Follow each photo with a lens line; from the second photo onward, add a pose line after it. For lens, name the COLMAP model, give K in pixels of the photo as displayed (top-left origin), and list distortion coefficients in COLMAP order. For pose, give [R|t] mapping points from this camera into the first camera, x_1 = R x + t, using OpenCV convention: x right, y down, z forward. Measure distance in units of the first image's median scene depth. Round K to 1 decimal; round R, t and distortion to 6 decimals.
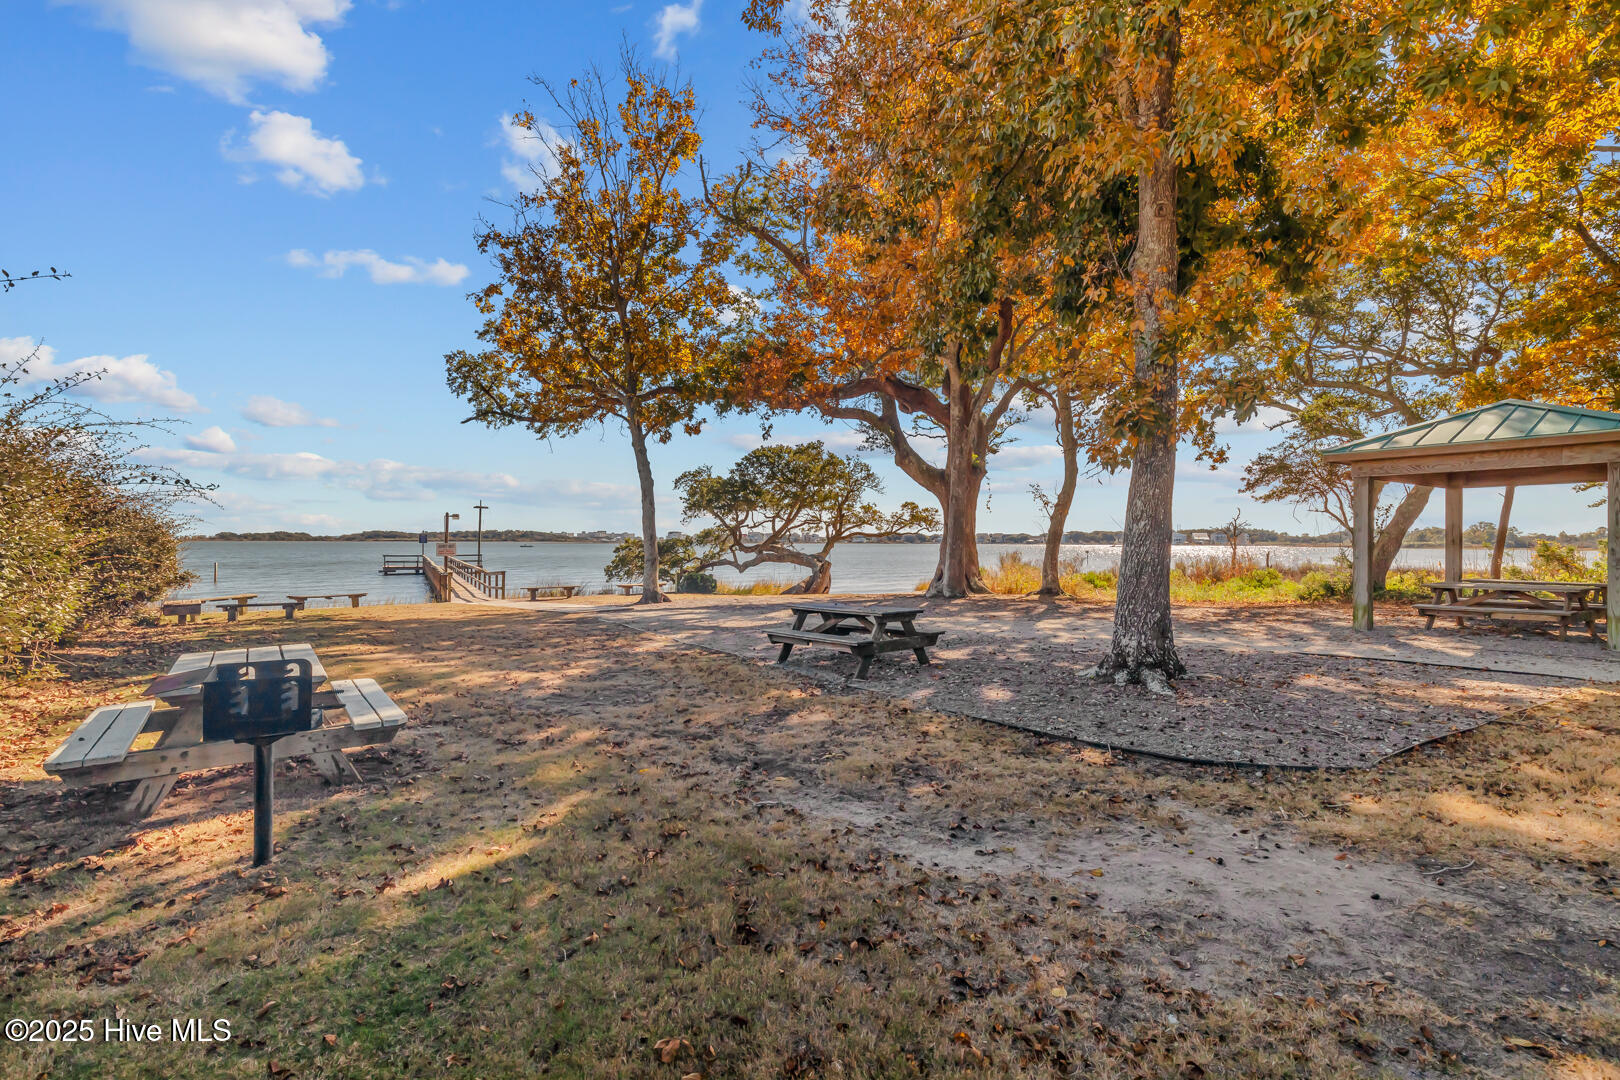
lens RADIAL K [[743.7, 0, 811.9], [0, 743.7, 541.4], [0, 0, 1]] dist [0.000643, 0.000143]
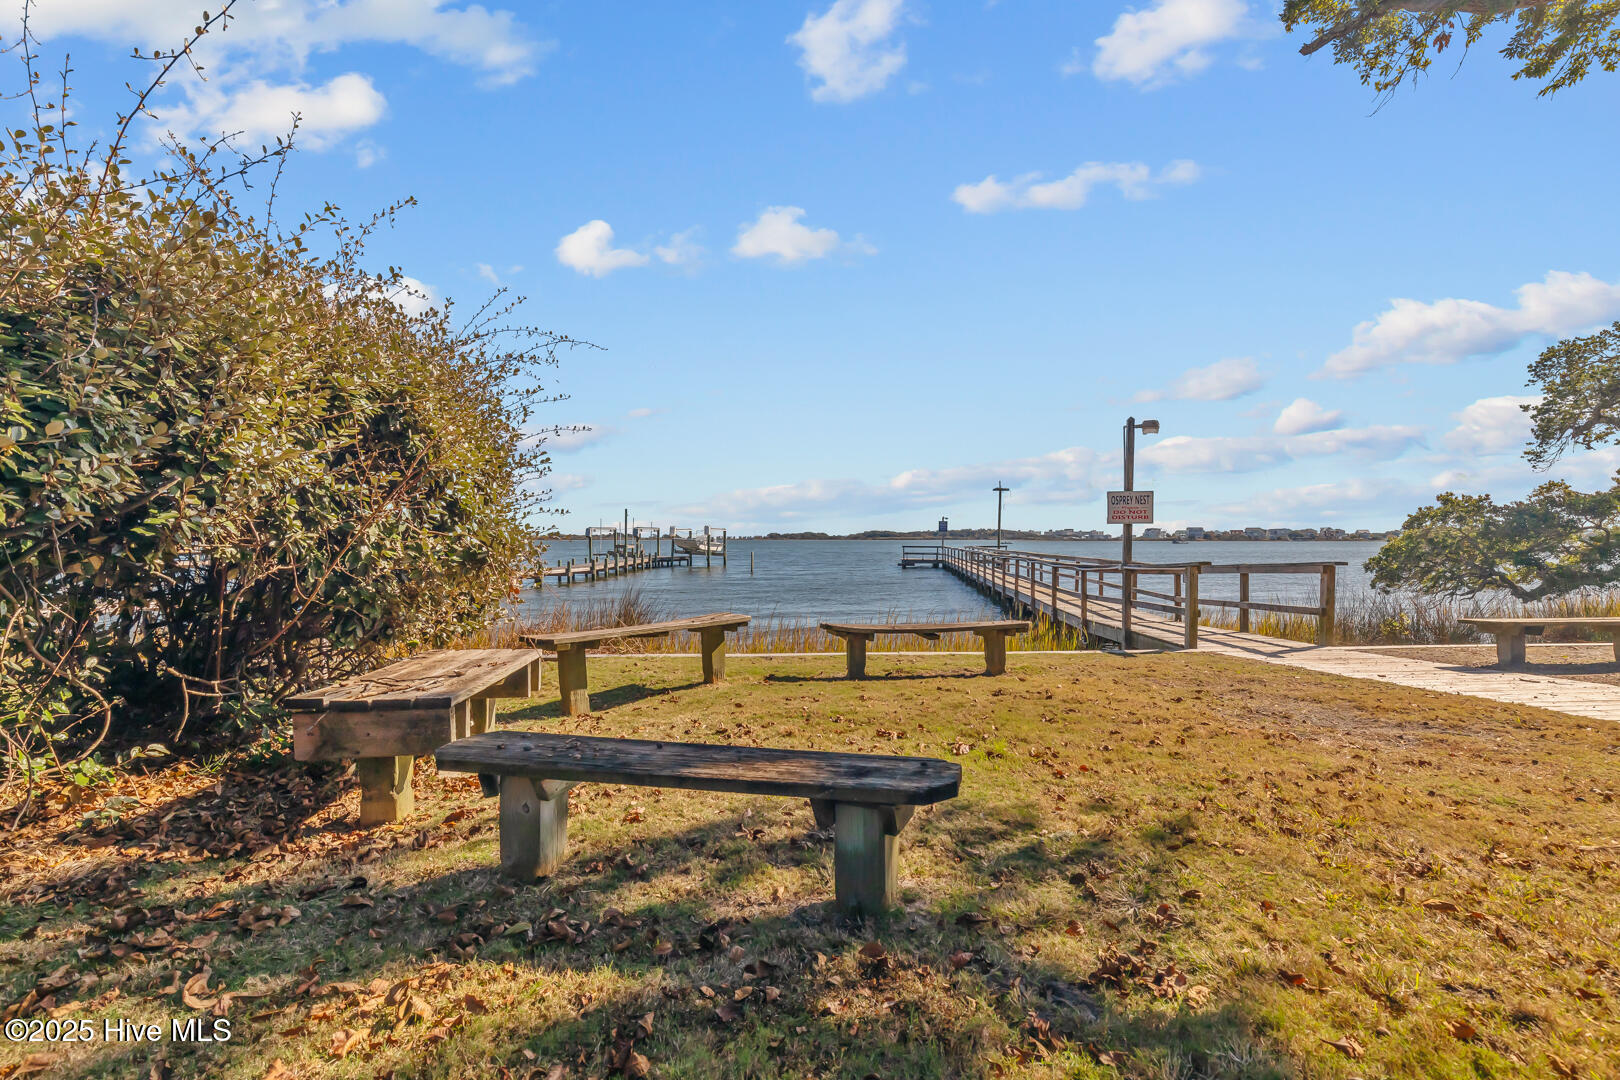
lens RADIAL K [[743.7, 0, 808.0], [0, 743.7, 540.8], [0, 0, 1]] dist [0.000643, 0.000143]
pose [[0.813763, -0.004890, -0.581176, -0.163347], [0.007058, 0.999974, 0.001470, 0.010730], [0.581154, -0.005298, 0.813776, 0.233485]]
